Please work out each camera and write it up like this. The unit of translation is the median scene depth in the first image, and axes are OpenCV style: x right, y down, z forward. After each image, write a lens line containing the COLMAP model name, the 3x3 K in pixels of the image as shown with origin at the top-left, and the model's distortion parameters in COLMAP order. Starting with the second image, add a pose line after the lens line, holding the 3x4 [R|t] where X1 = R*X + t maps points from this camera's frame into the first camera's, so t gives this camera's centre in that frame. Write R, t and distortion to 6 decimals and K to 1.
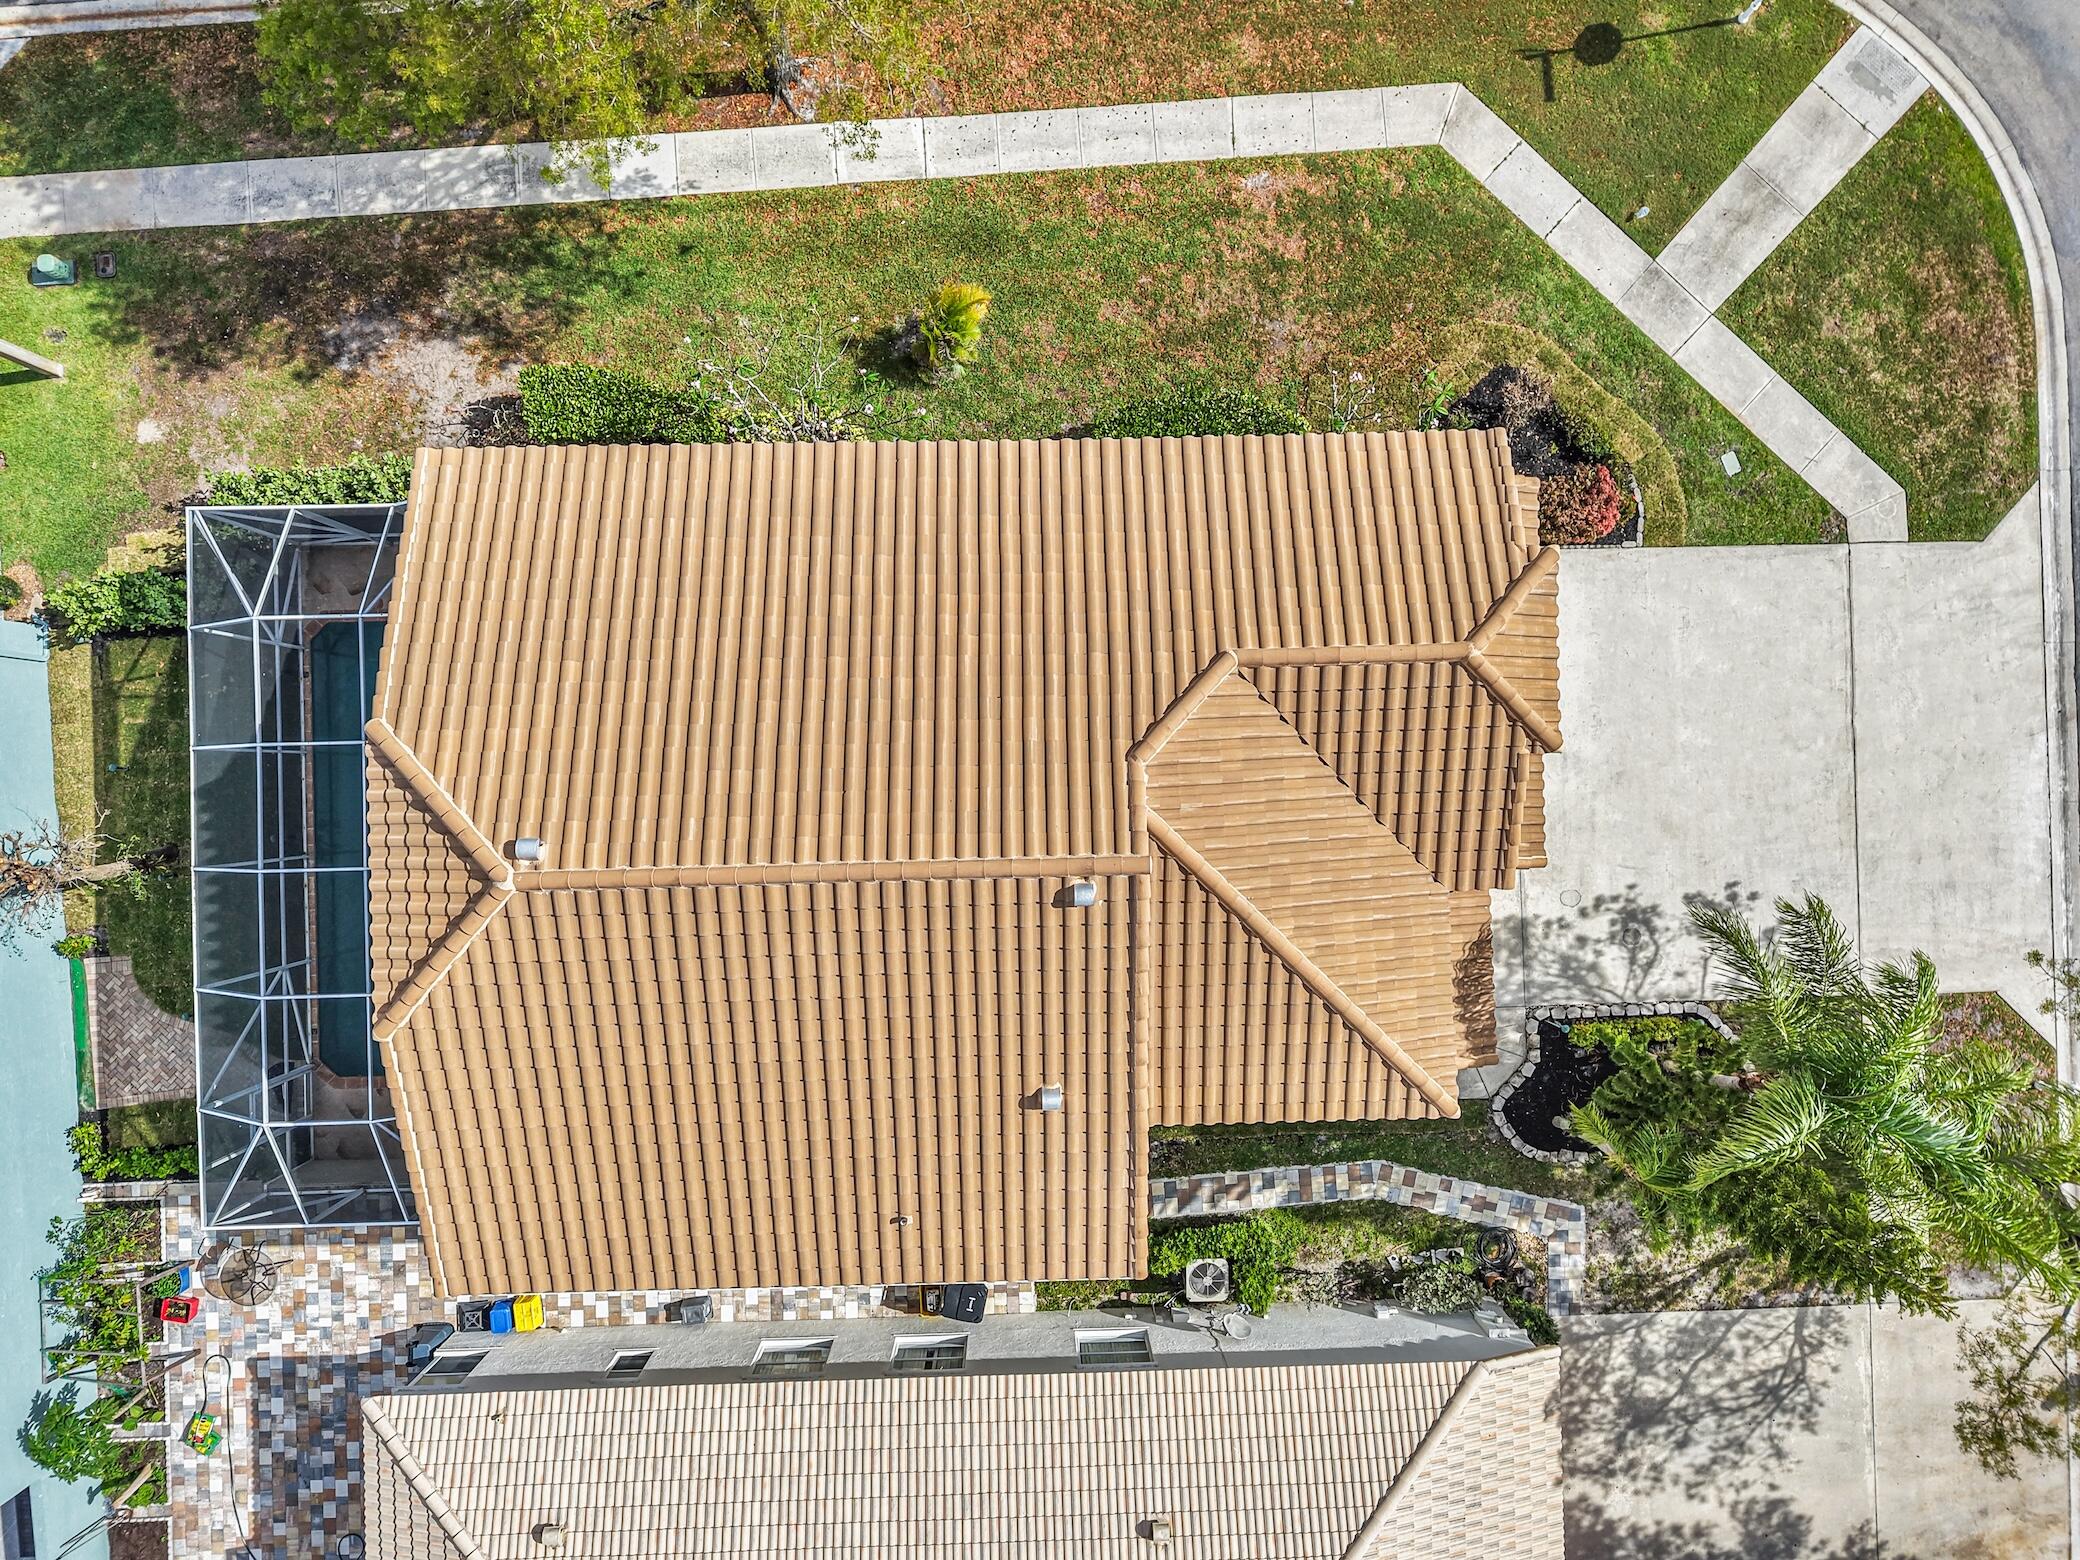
lens RADIAL K [[1440.5, 0, 1052.2], [0, 1440.5, 754.8], [0, 0, 1]] dist [0.003873, -0.001790]
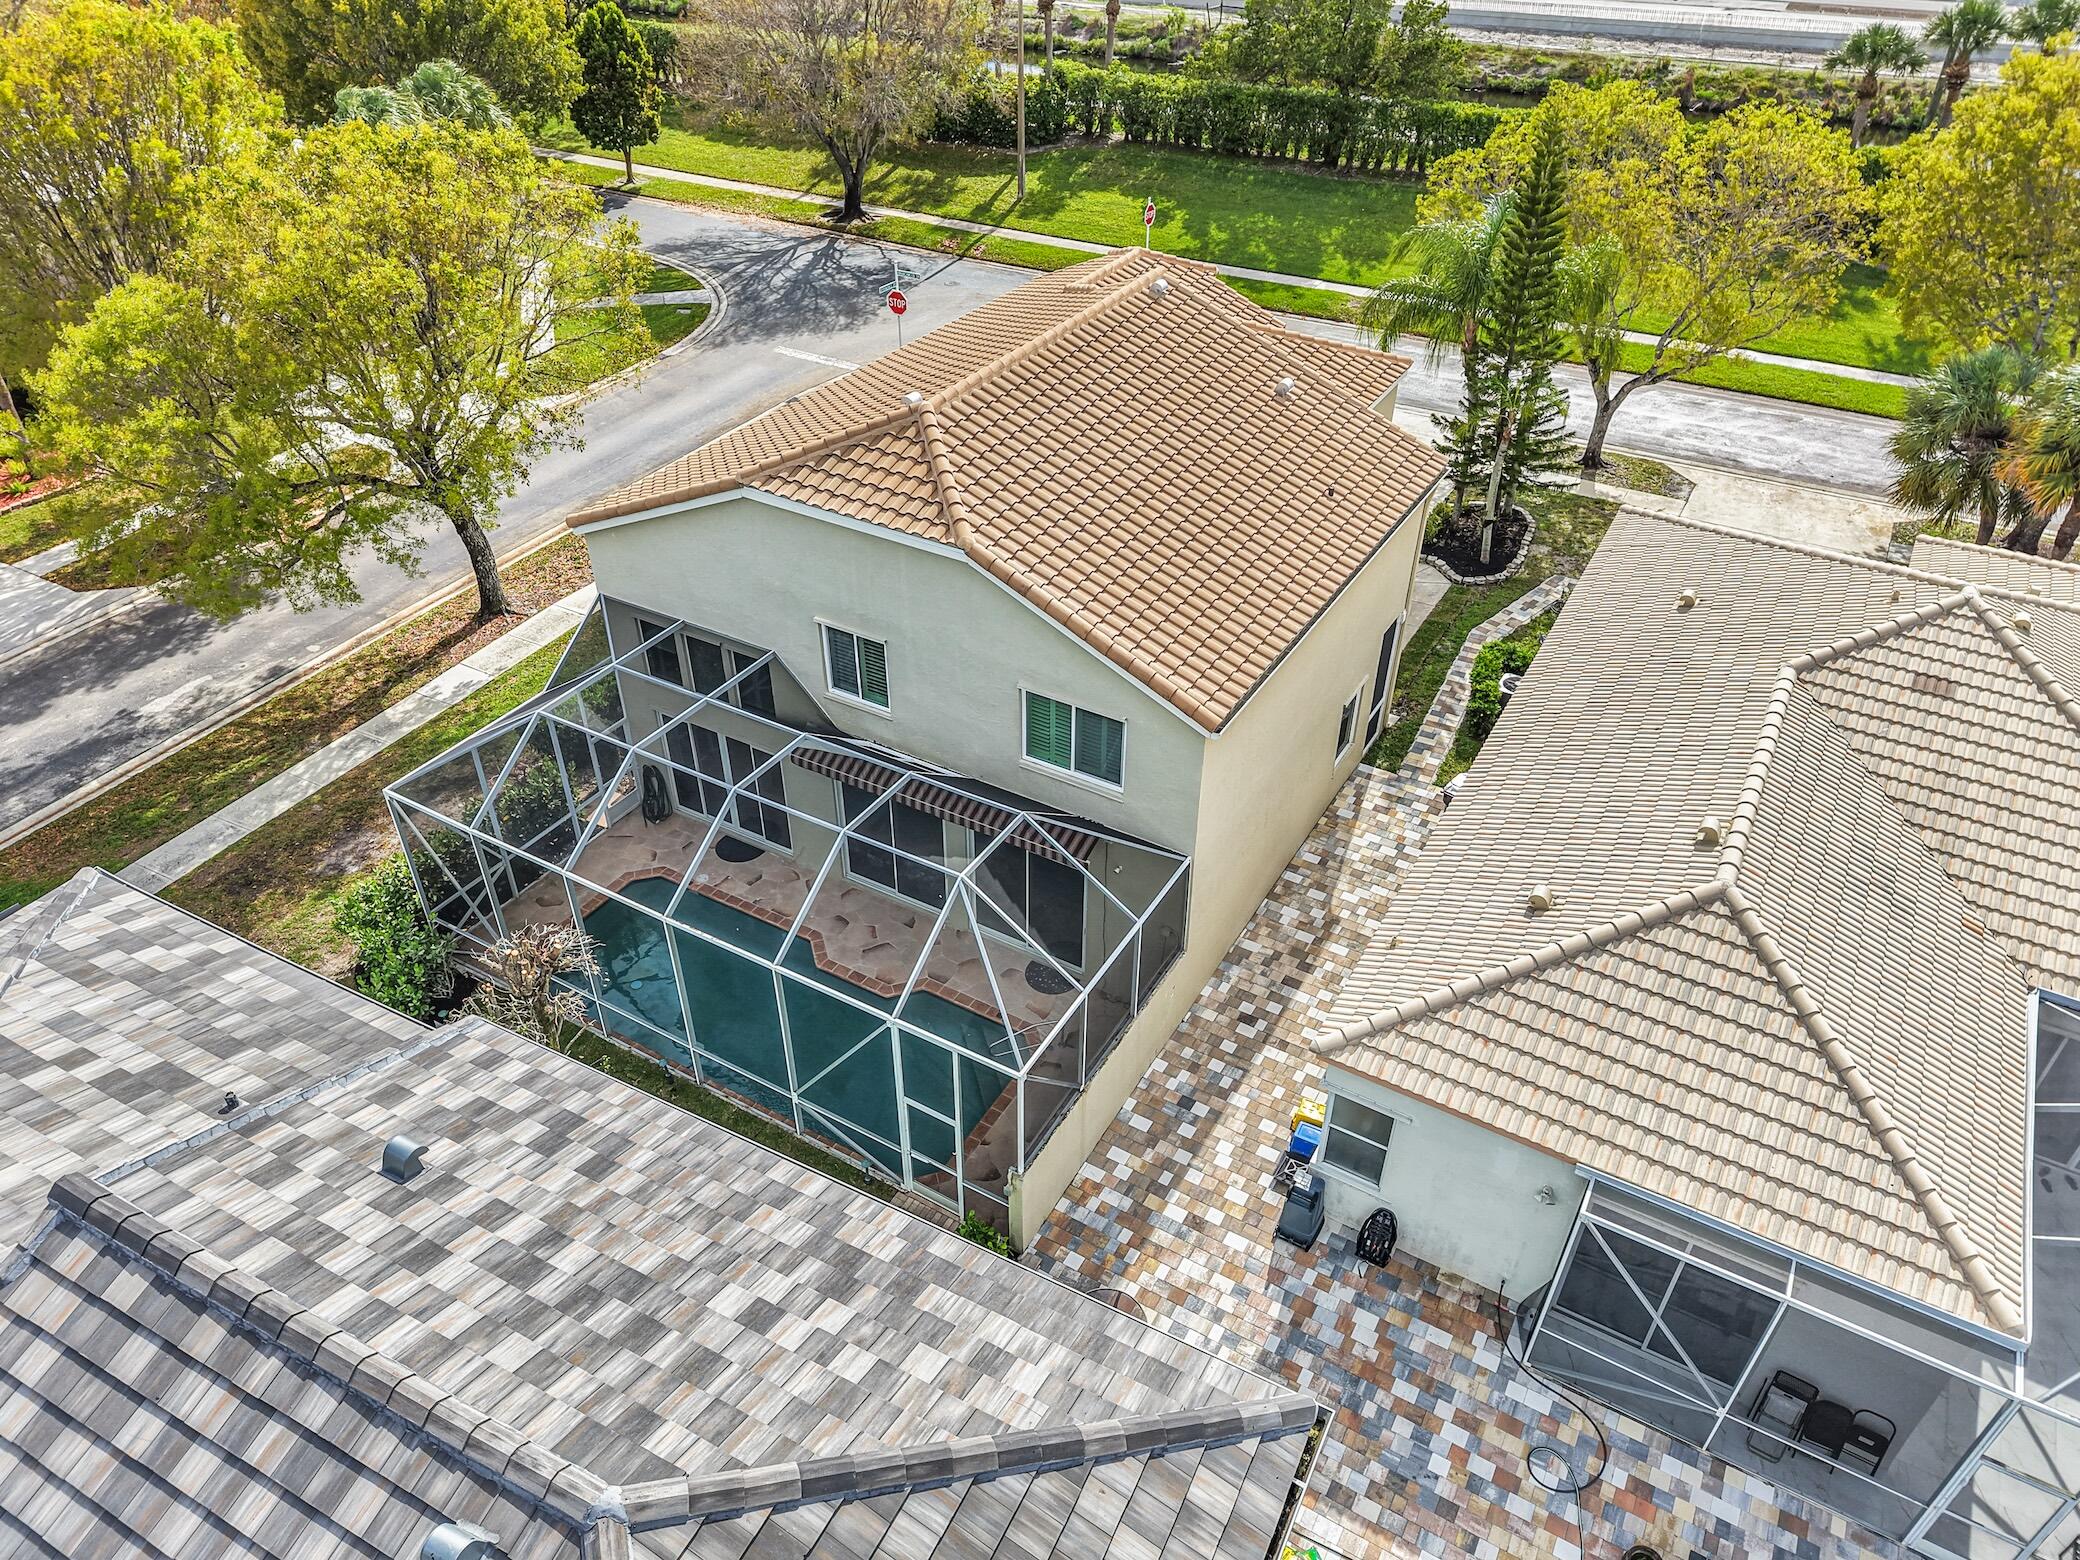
lens RADIAL K [[1376.6, 0, 1040.0], [0, 1376.6, 780.0], [0, 0, 1]] dist [0.004075, 0.000988]
pose [[0.525679, -0.521543, 0.672053, -0.831467], [0.850681, 0.320327, -0.416813, 0.497192], [0.002110, 0.790812, 0.612056, 0.365637]]
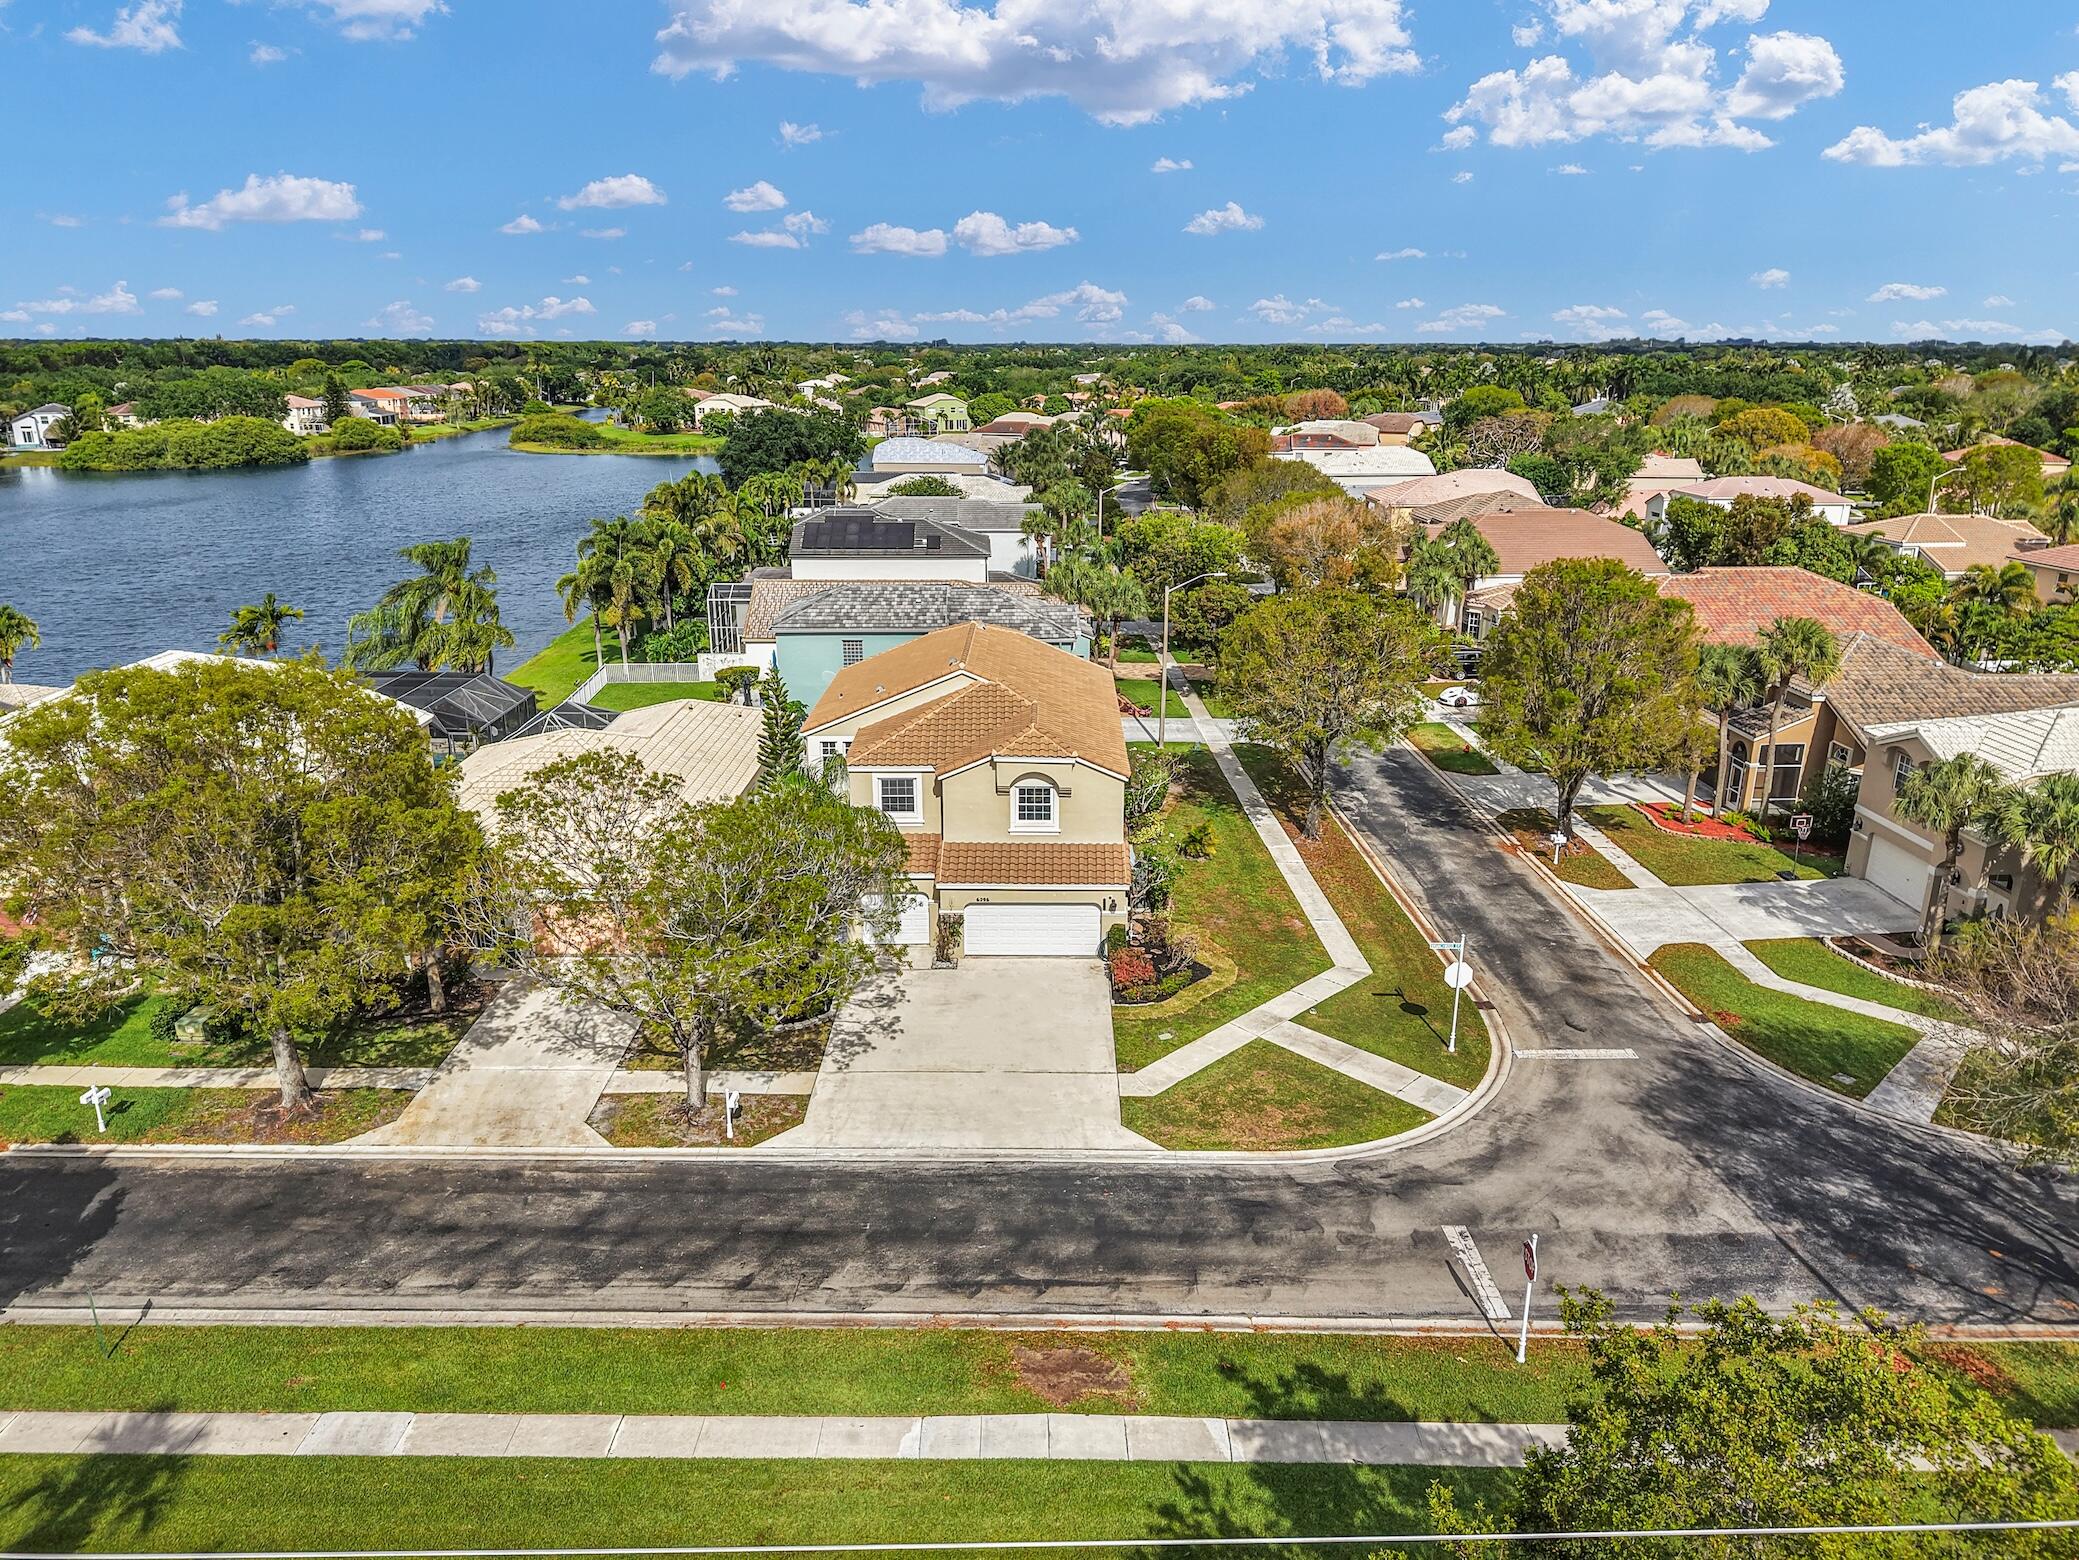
lens RADIAL K [[1431.8, 0, 1065.7], [0, 1431.8, 746.3], [0, 0, 1]] dist [0.008915, -0.006436]
pose [[-0.013498, 0.255435, -0.966732, 1.928327], [-0.999904, -0.006358, 0.012282, -0.109167], [-0.003009, 0.966805, 0.255497, 0.286520]]
